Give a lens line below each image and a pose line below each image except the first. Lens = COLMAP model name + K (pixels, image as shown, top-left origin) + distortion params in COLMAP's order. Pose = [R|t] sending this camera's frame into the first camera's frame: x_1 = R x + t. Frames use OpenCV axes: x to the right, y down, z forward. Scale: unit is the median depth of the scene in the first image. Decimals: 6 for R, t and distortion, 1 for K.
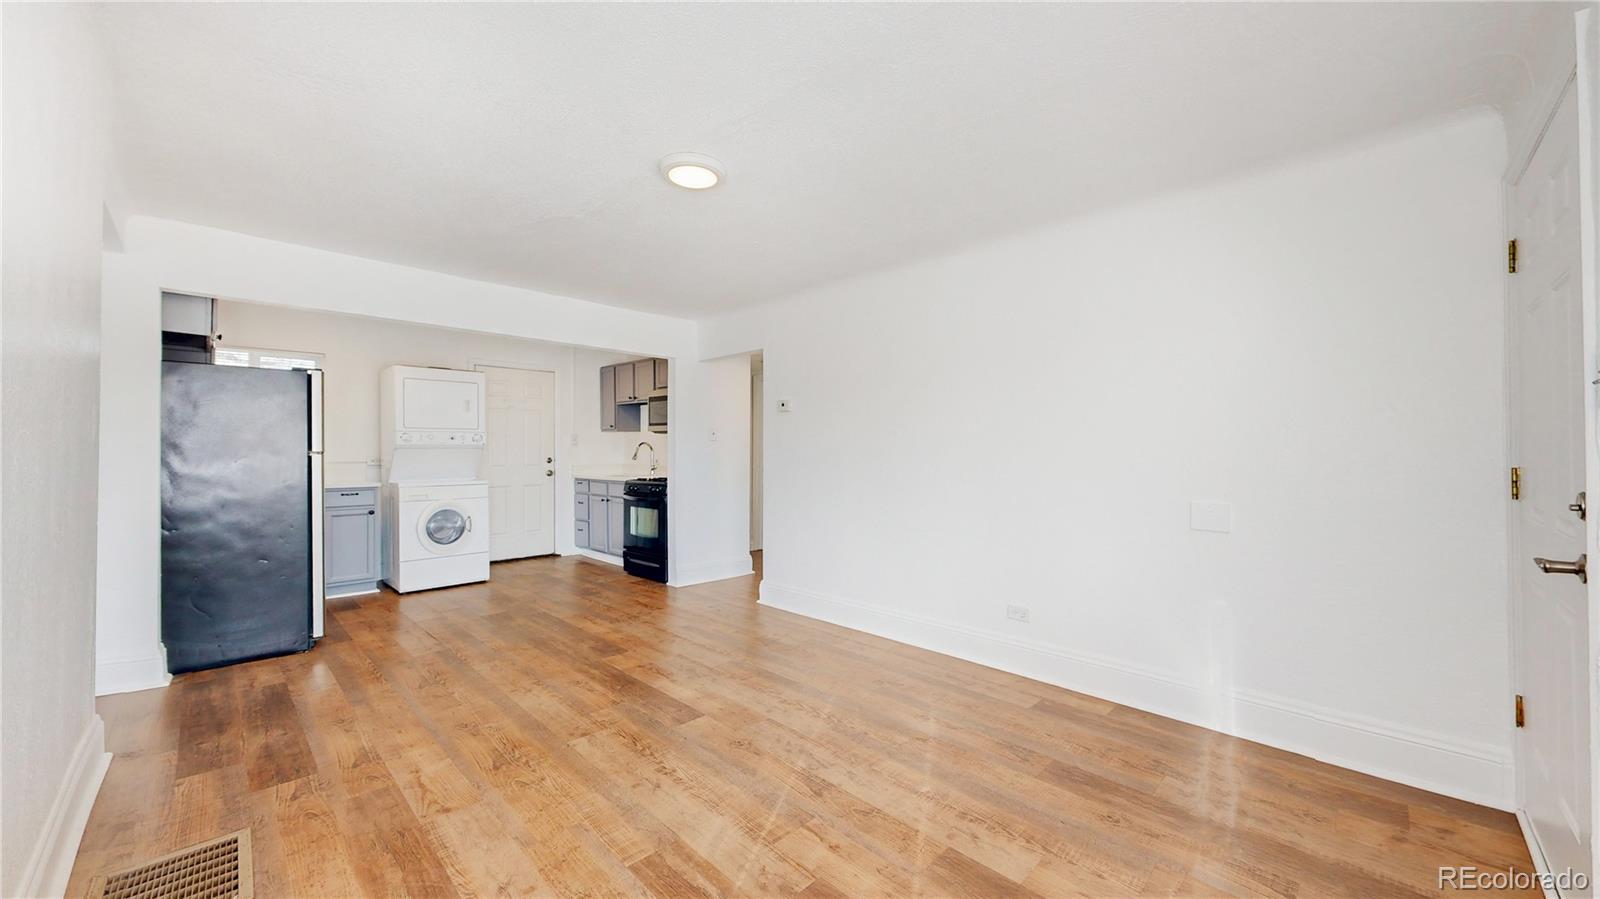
lens RADIAL K [[587.6, 0, 800.0], [0, 587.6, 449.5], [0, 0, 1]] dist [-0.003498, -0.000447]
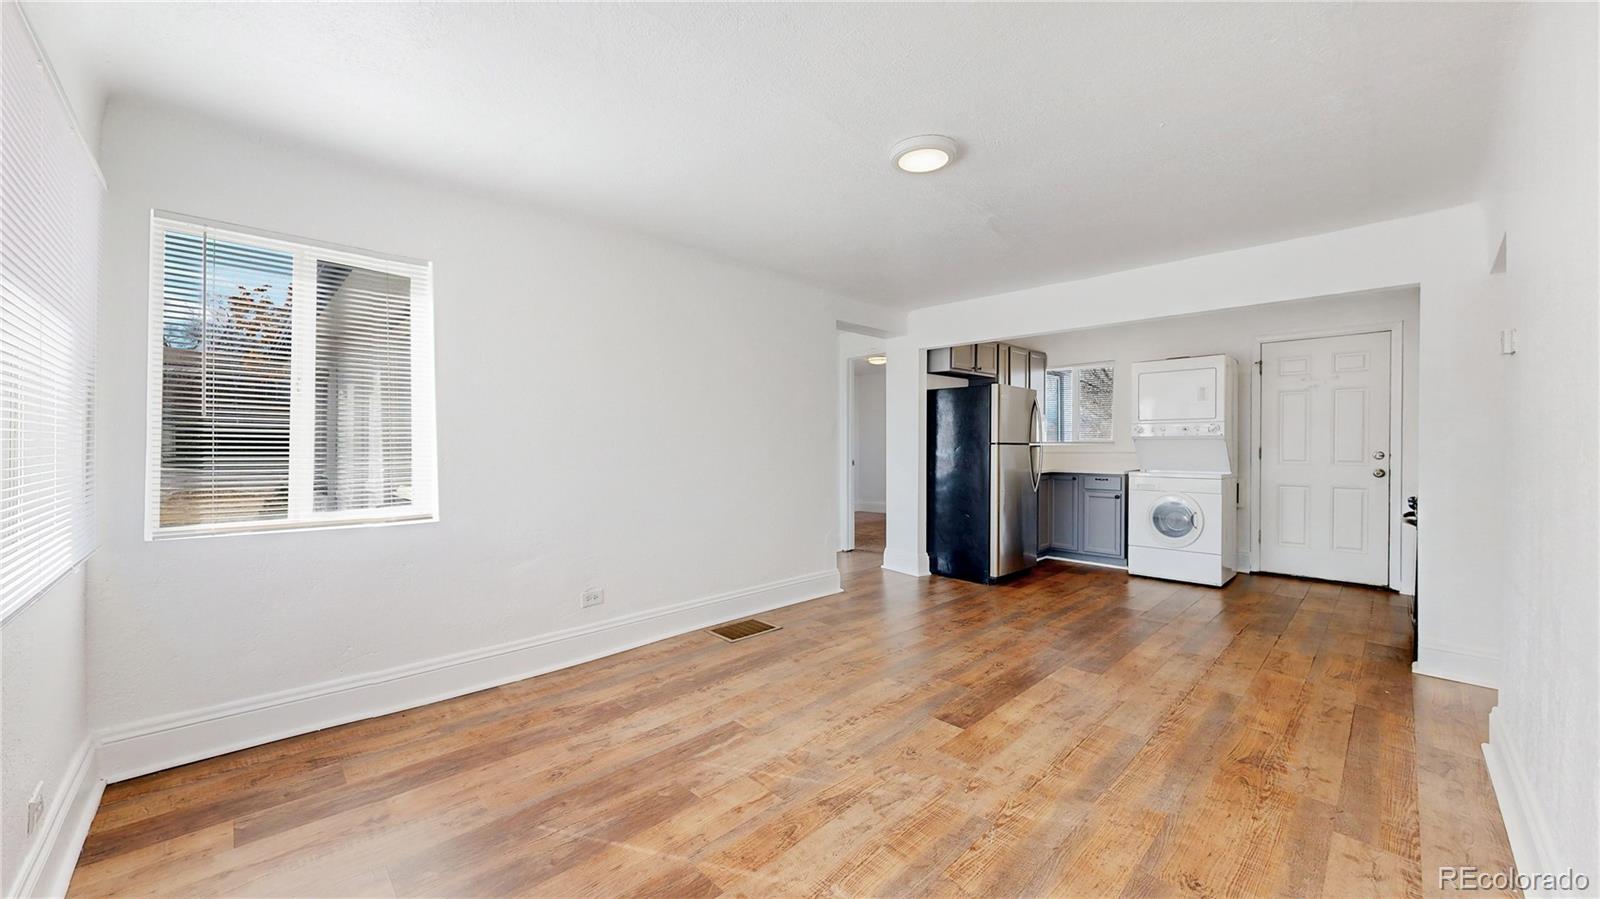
lens RADIAL K [[587.6, 0, 800.0], [0, 587.6, 449.5], [0, 0, 1]] dist [-0.003498, -0.000447]
pose [[-0.015551, 0.010057, -0.999828, 0.685654], [-0.000651, 0.999949, 0.010068, 0.007882], [0.999879, 0.000808, -0.015544, 0.693596]]
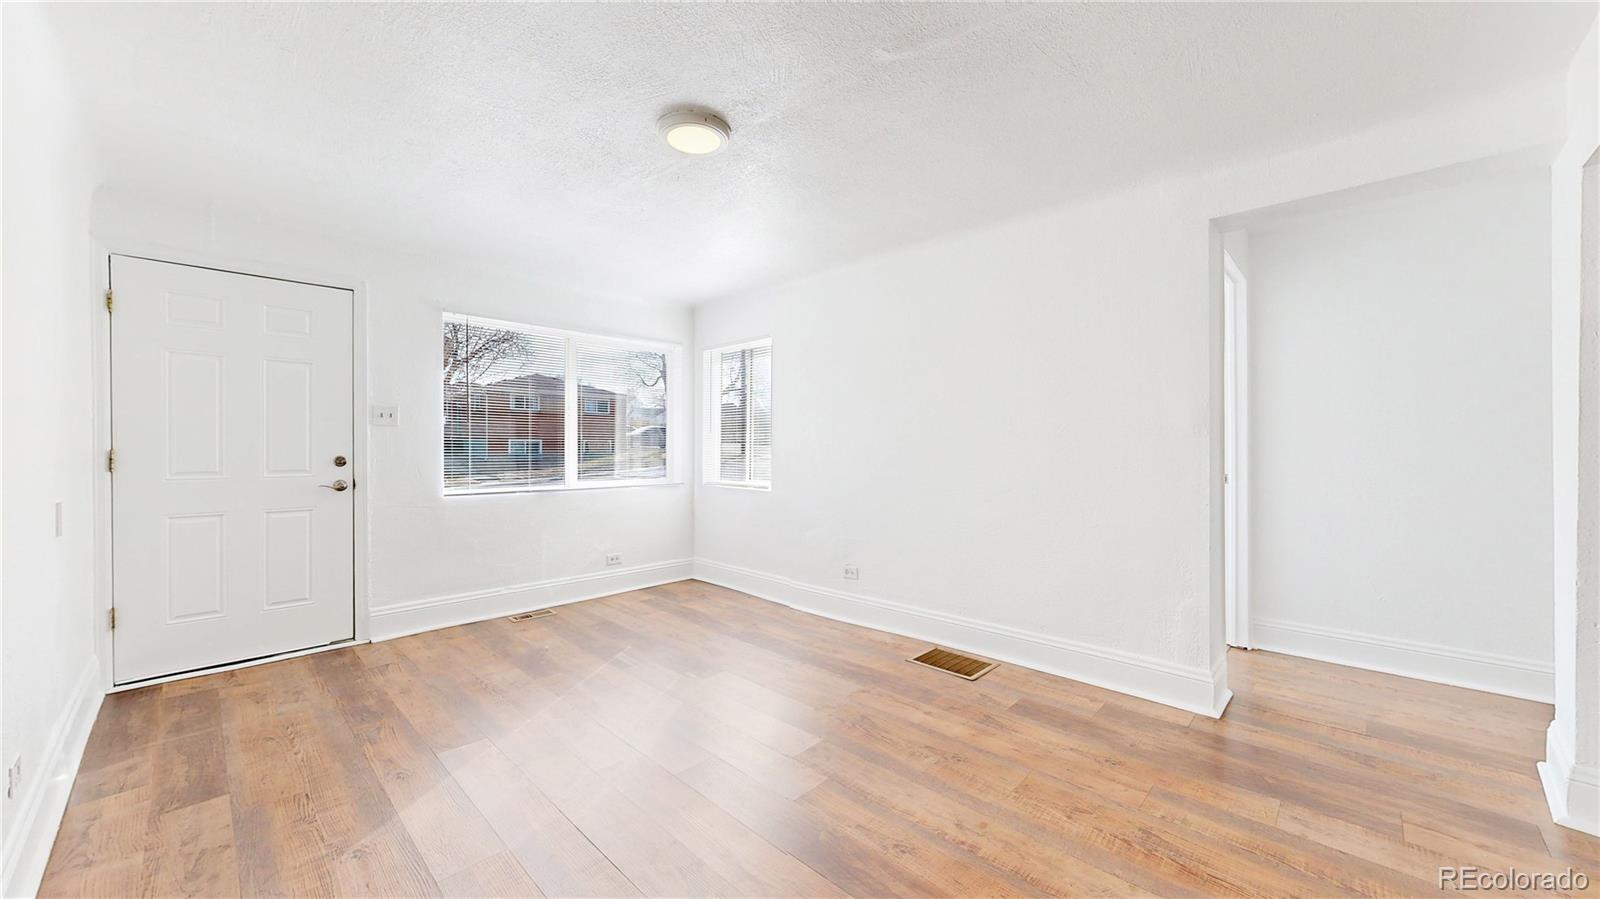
lens RADIAL K [[587.6, 0, 800.0], [0, 587.6, 449.5], [0, 0, 1]] dist [-0.003498, -0.000447]
pose [[-0.999908, -0.002668, -0.013309, -0.287426], [-0.002771, 0.999966, 0.007749, 0.009105], [0.013288, 0.007785, -0.999881, 1.632438]]
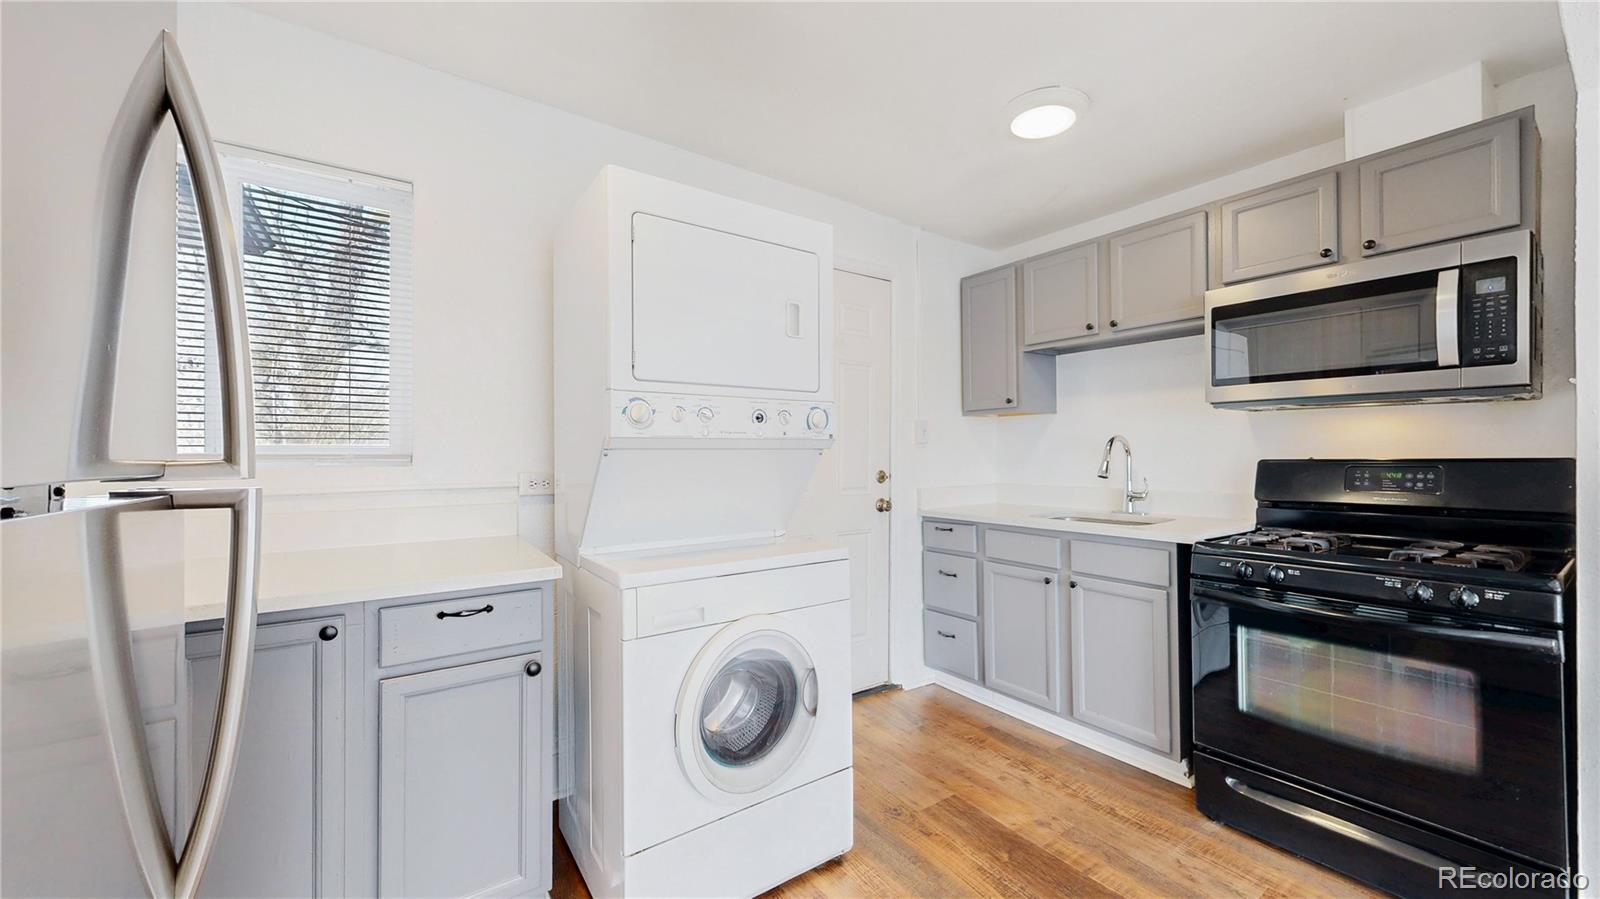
lens RADIAL K [[587.6, 0, 800.0], [0, 587.6, 449.5], [0, 0, 1]] dist [-0.003498, -0.000447]
pose [[0.983253, -0.007833, -0.182077, -0.927400], [0.005867, 0.999919, -0.011335, 0.002738], [0.182150, 0.010077, 0.983219, 1.253811]]
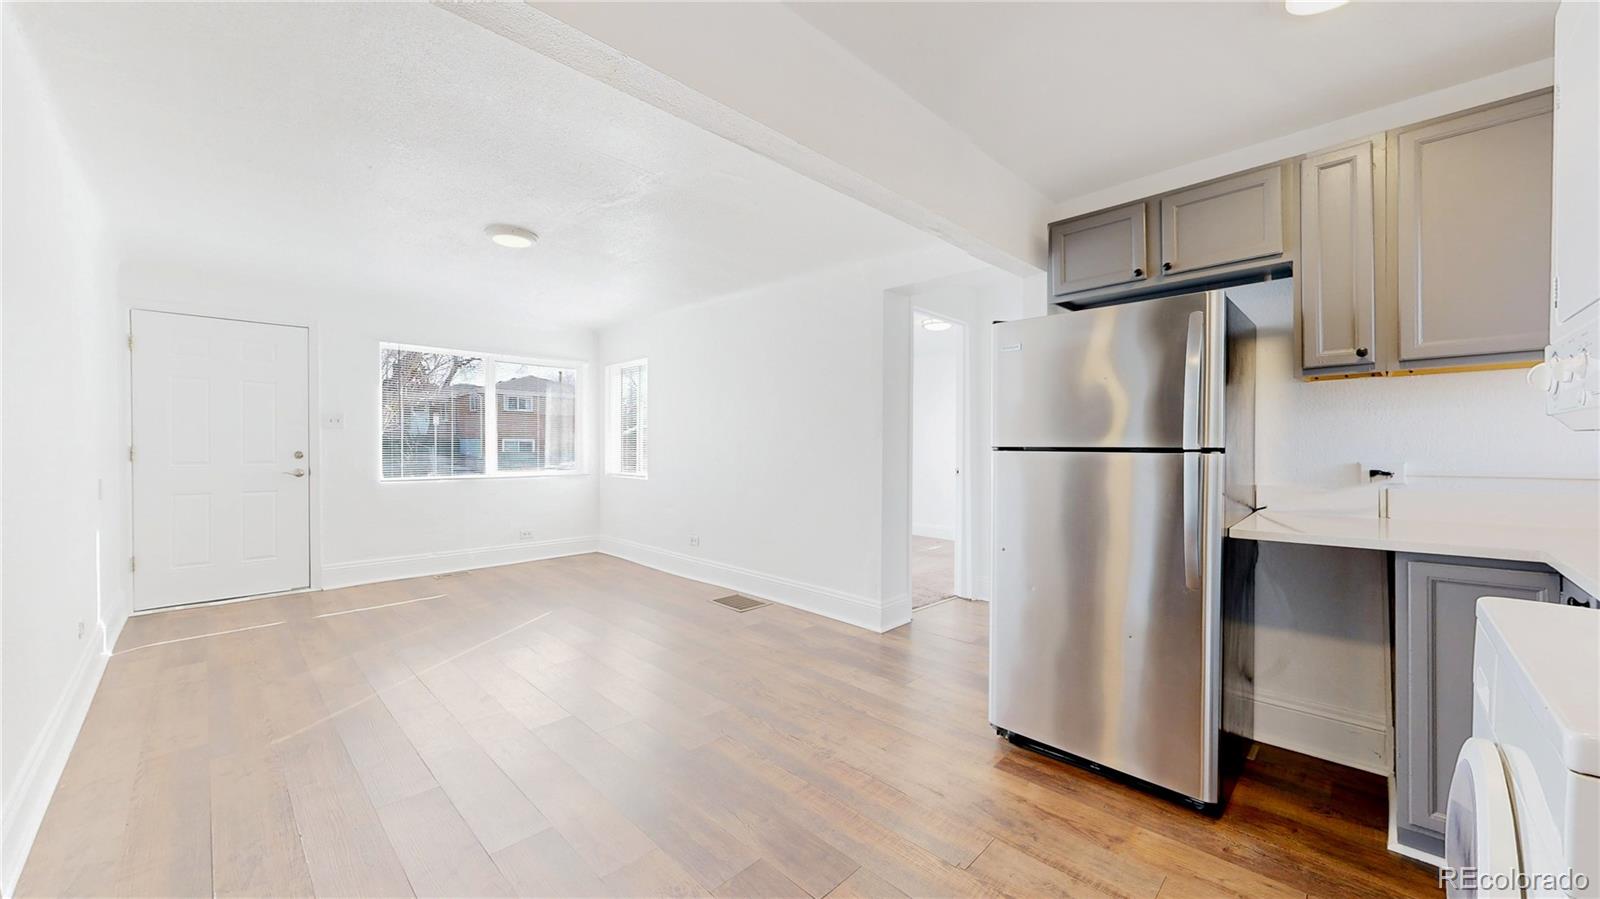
lens RADIAL K [[587.6, 0, 800.0], [0, 587.6, 449.5], [0, 0, 1]] dist [-0.003498, -0.000447]
pose [[-0.999972, -0.005369, -0.005139, -0.730064], [-0.005434, 0.999903, 0.012828, 0.002090], [0.005070, 0.012856, -0.999905, 2.037321]]
